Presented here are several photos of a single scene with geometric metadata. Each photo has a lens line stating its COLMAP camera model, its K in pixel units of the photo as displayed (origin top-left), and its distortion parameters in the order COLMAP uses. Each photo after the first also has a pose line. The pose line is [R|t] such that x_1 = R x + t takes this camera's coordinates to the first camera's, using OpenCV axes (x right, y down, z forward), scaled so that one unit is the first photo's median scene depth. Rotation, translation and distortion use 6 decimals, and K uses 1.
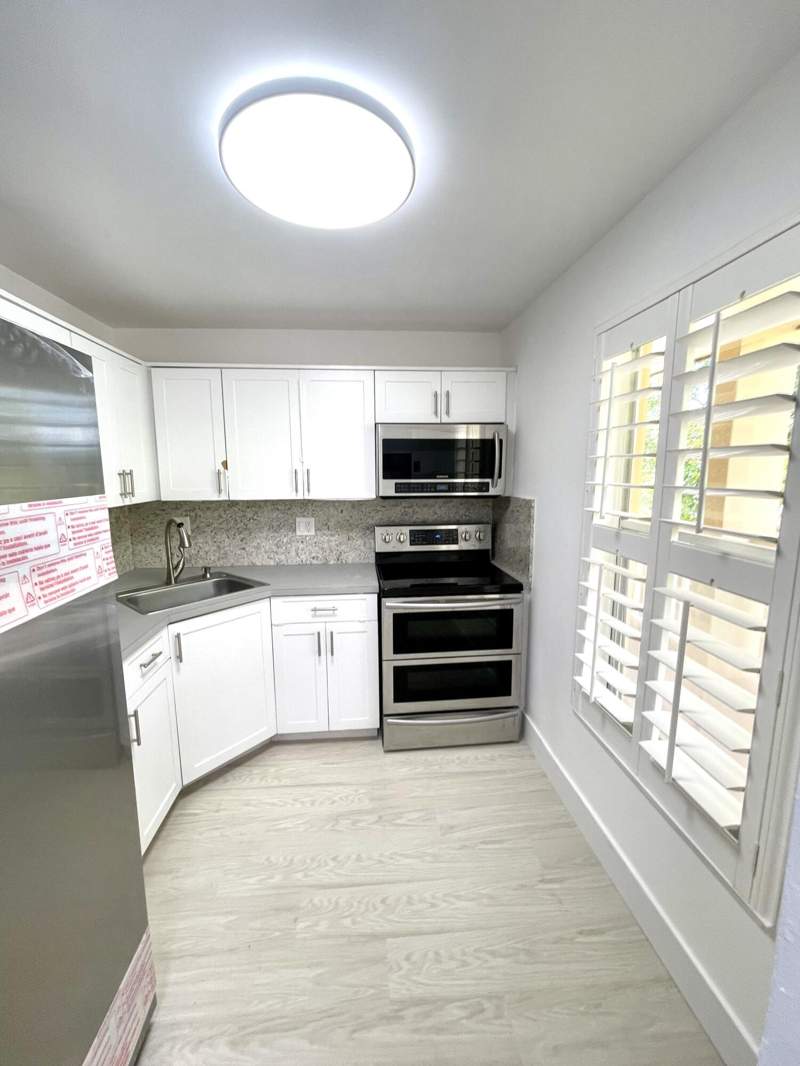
lens RADIAL K [[424.4, 0, 400.0], [0, 424.4, 533.0], [0, 0, 1]] dist [-0.011800, 0.000253]
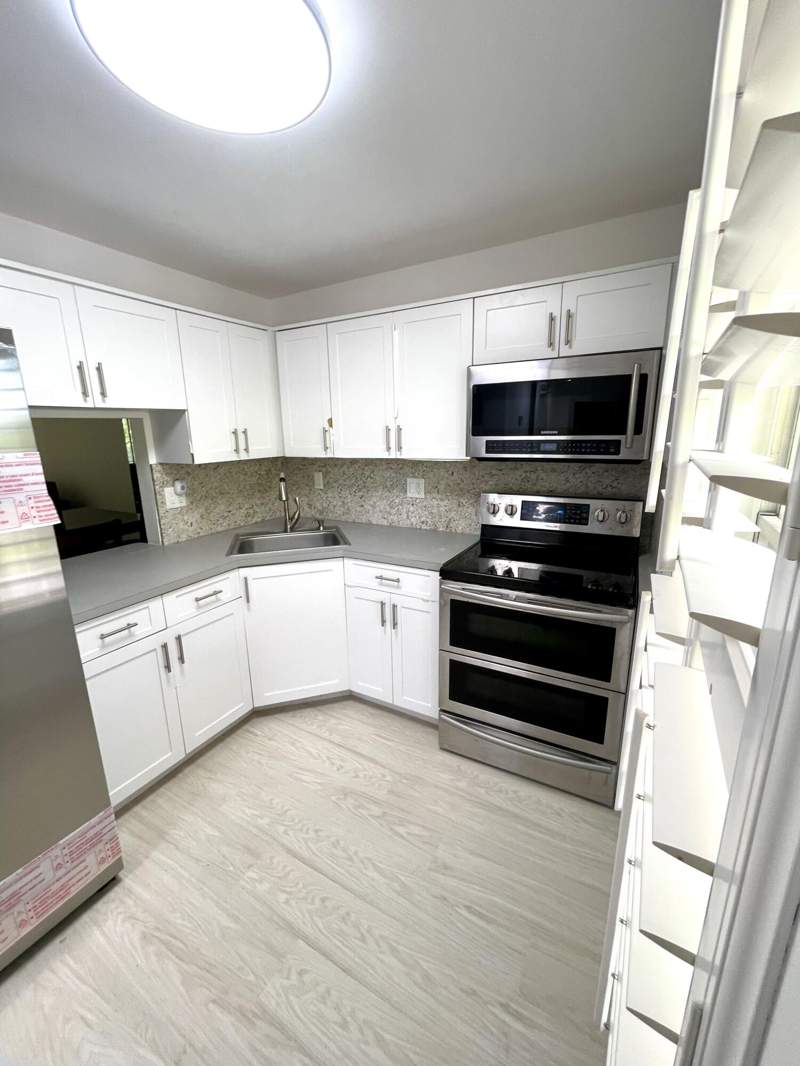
lens RADIAL K [[430.1, 0, 400.0], [0, 430.1, 533.0], [0, 0, 1]] dist [-0.000860, -0.000463]
pose [[0.824245, 0.120787, -0.553201, 0.336623], [-0.066644, 0.990887, 0.117057, -0.030708], [0.562298, -0.059616, 0.824783, 0.231688]]
